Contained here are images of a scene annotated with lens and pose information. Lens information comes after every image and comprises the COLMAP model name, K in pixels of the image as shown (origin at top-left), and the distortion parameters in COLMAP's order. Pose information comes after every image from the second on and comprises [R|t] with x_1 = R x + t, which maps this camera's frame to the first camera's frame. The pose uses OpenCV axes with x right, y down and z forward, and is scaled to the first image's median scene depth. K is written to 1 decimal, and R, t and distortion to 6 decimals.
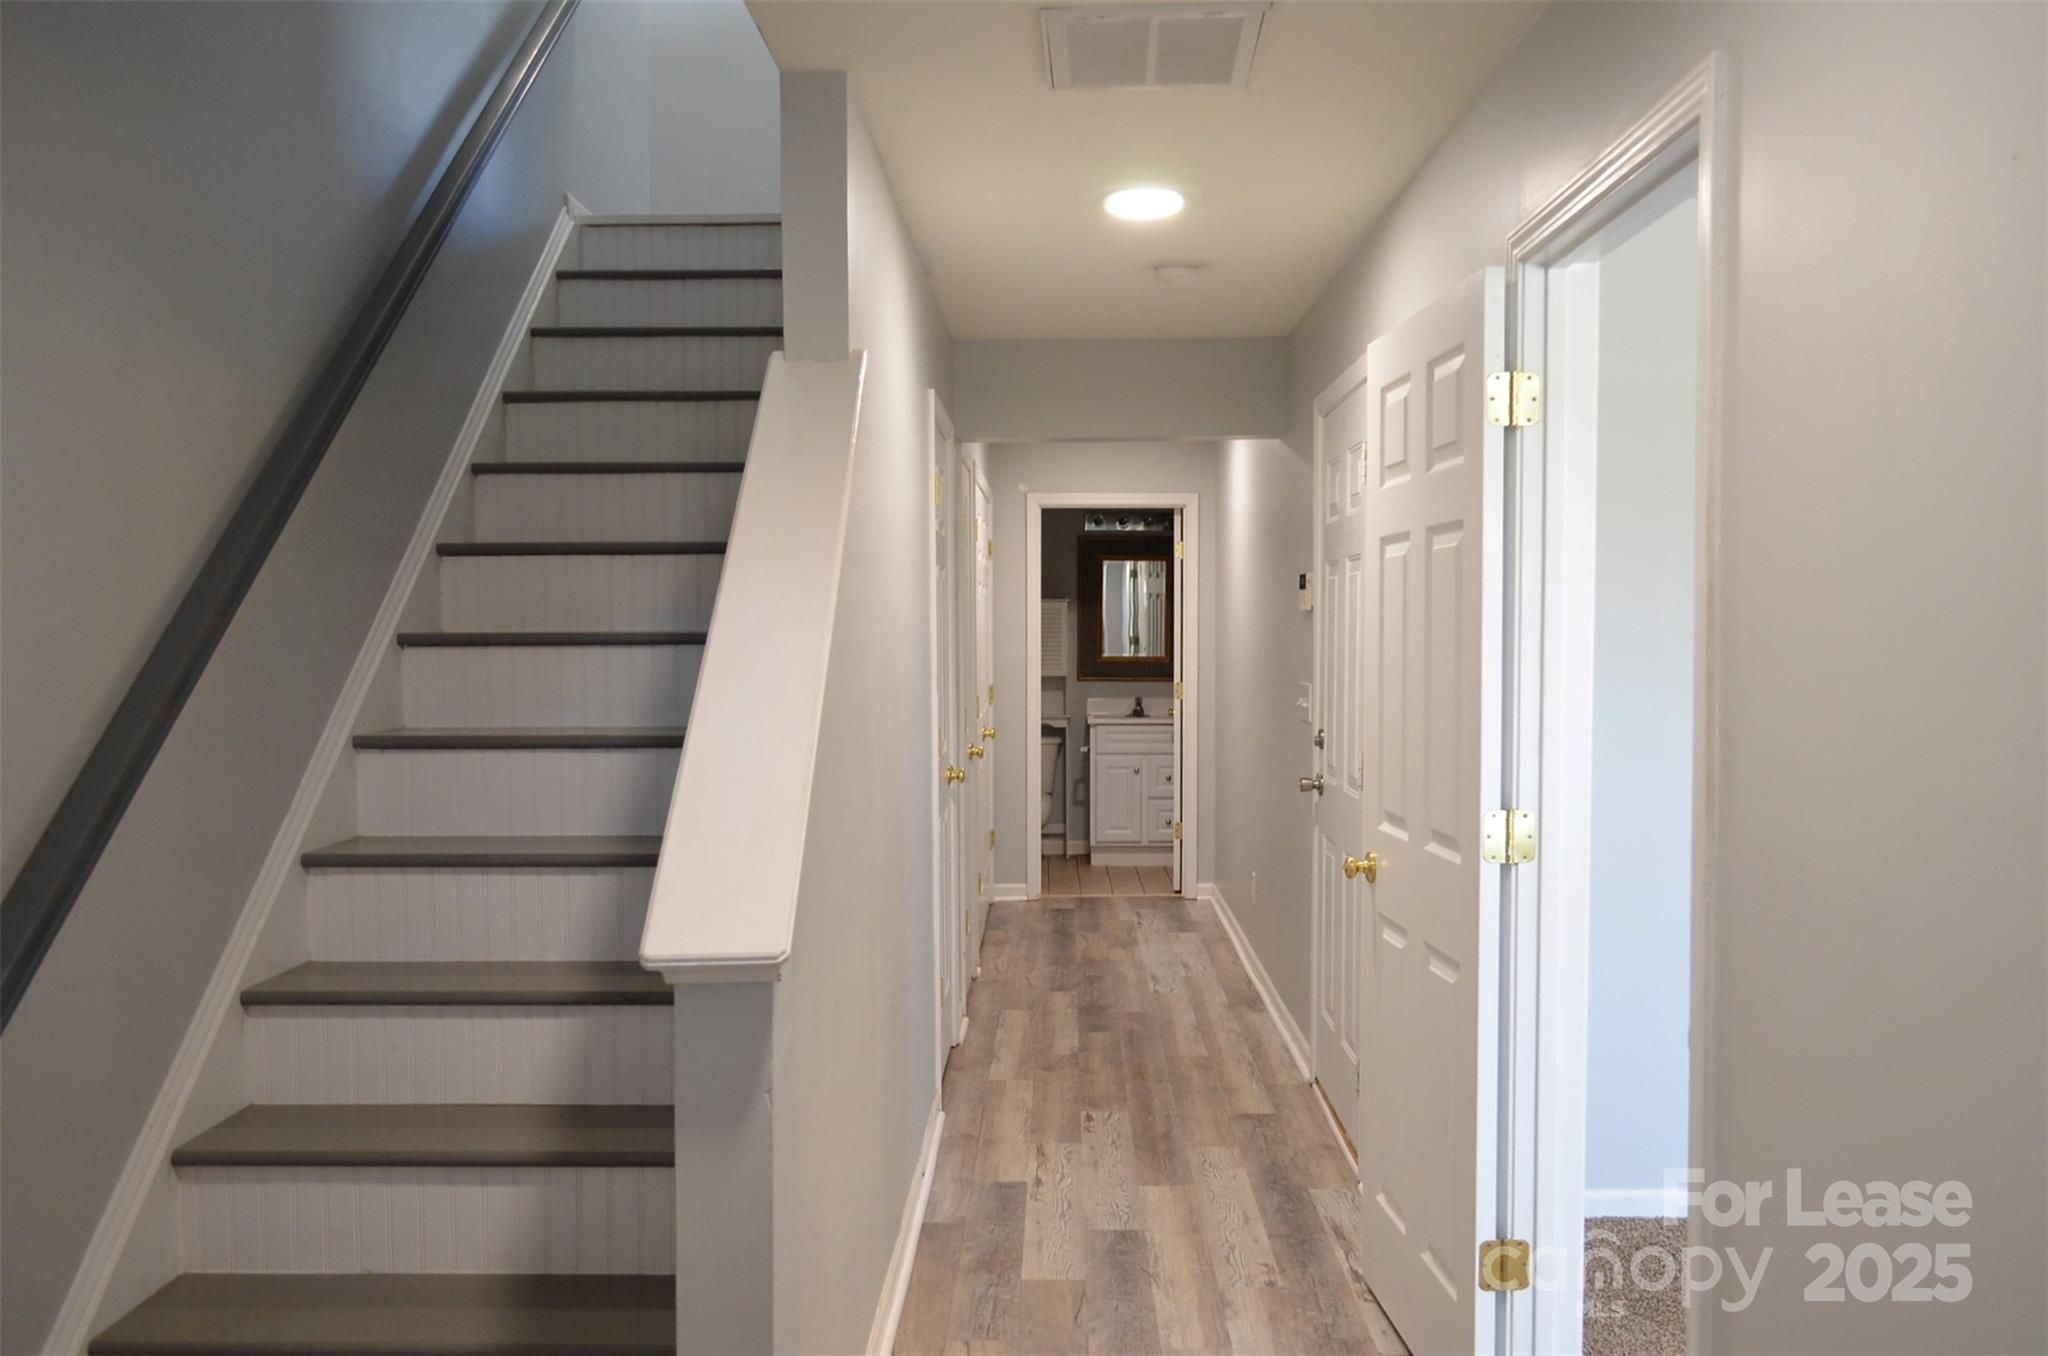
lens RADIAL K [[1568.6, 0, 1029.1], [0, 1568.6, 683.3], [0, 0, 1]] dist [-0.016725, 0.004296]
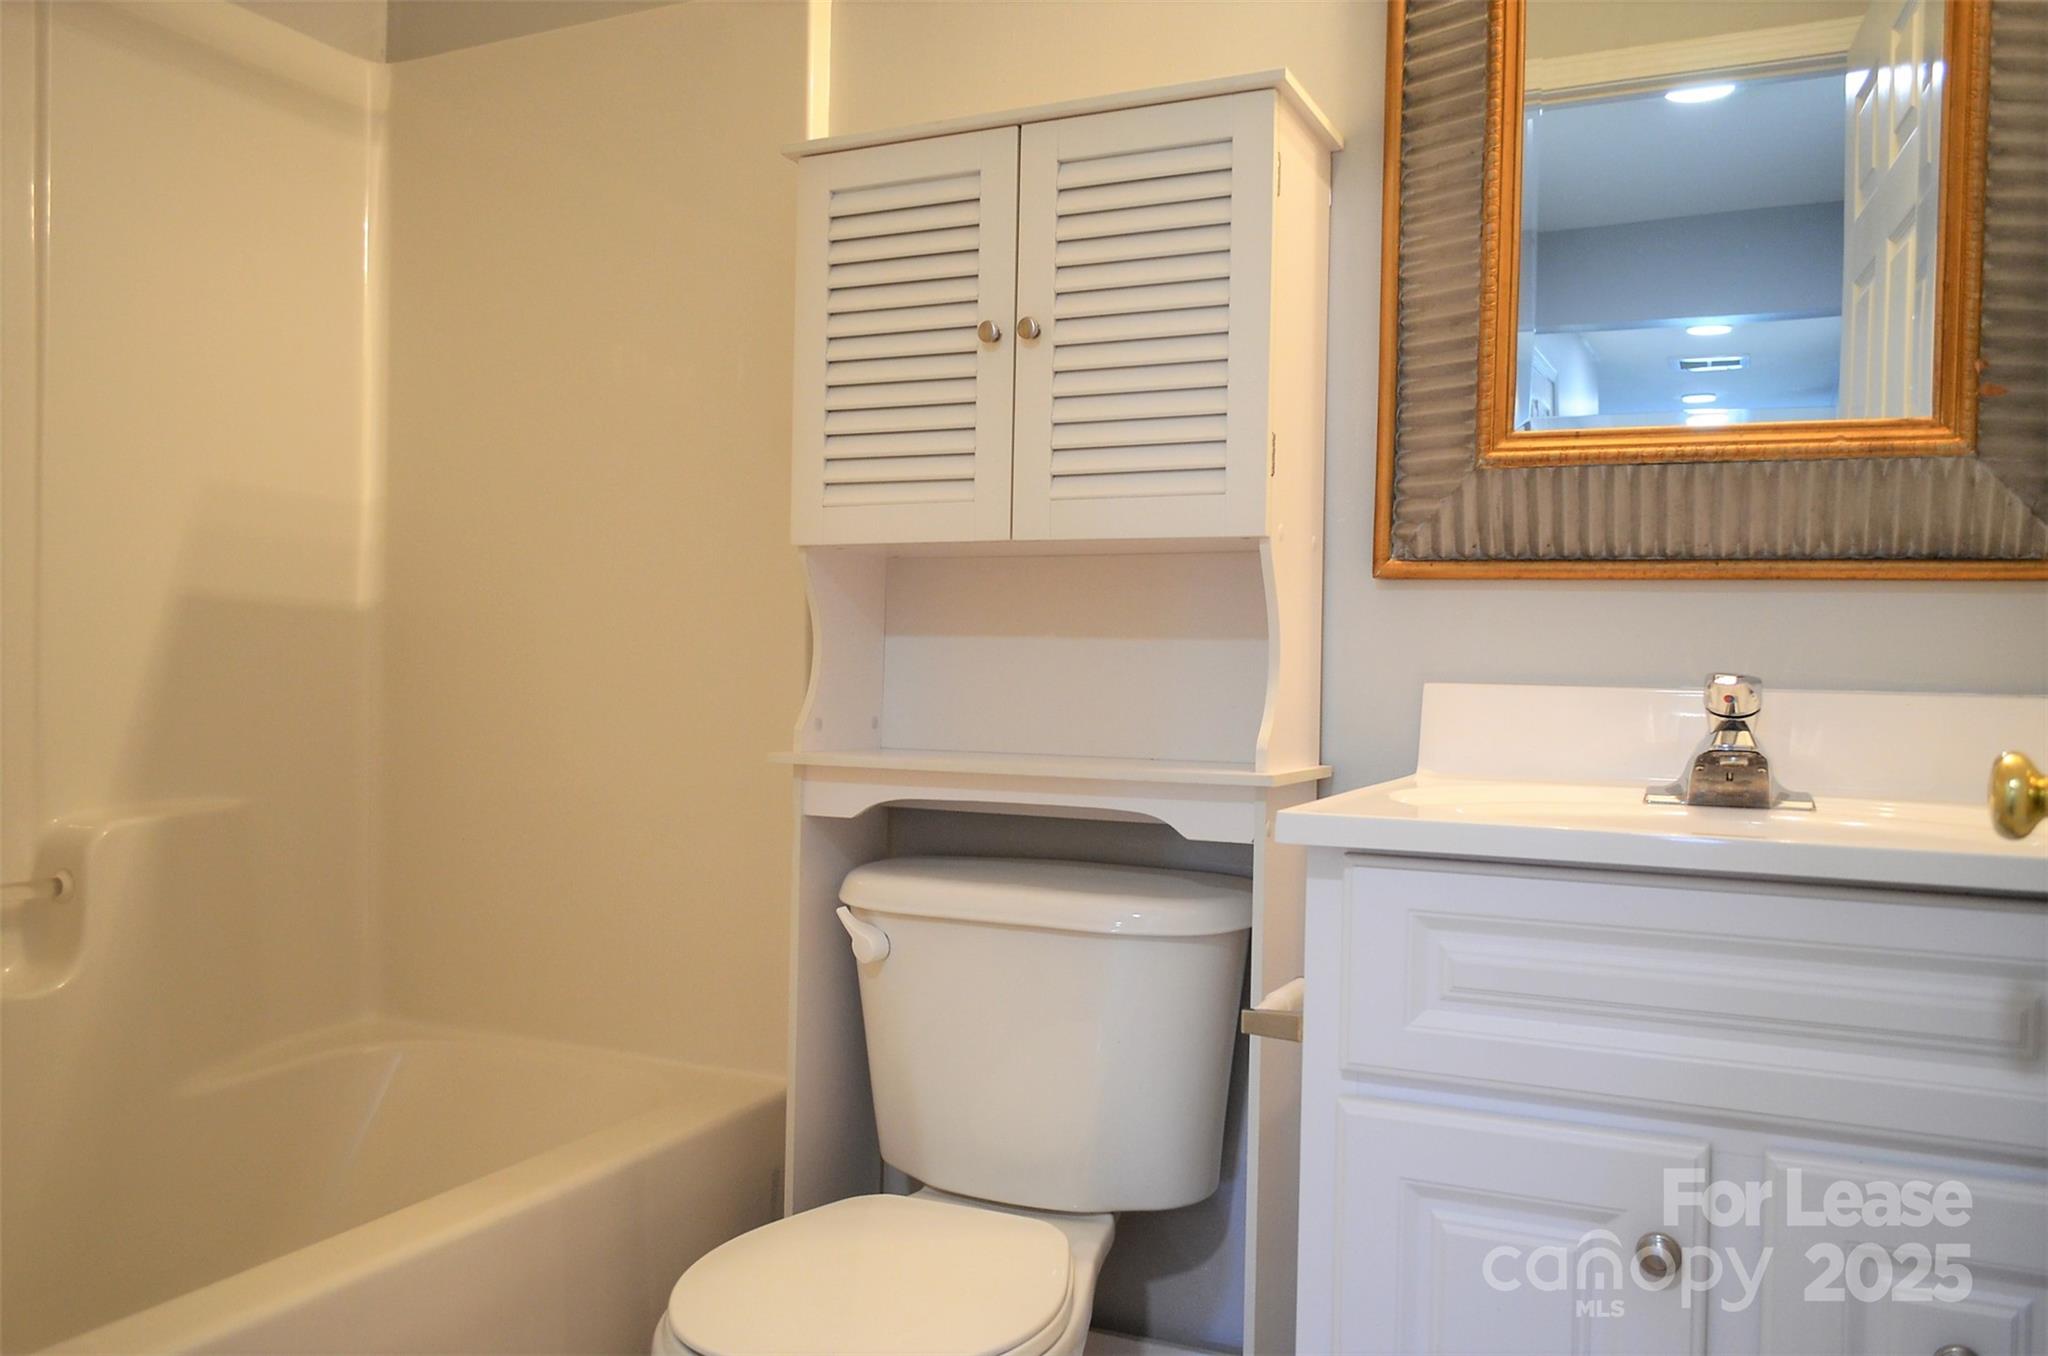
lens RADIAL K [[1568.6, 0, 1029.1], [0, 1568.6, 683.3], [0, 0, 1]] dist [-0.016725, 0.004296]
pose [[0.923747, 0.024338, -0.382229, 0.063260], [-0.034490, 0.999210, -0.019728, 0.014109], [0.381447, 0.031407, 0.923857, 0.787286]]
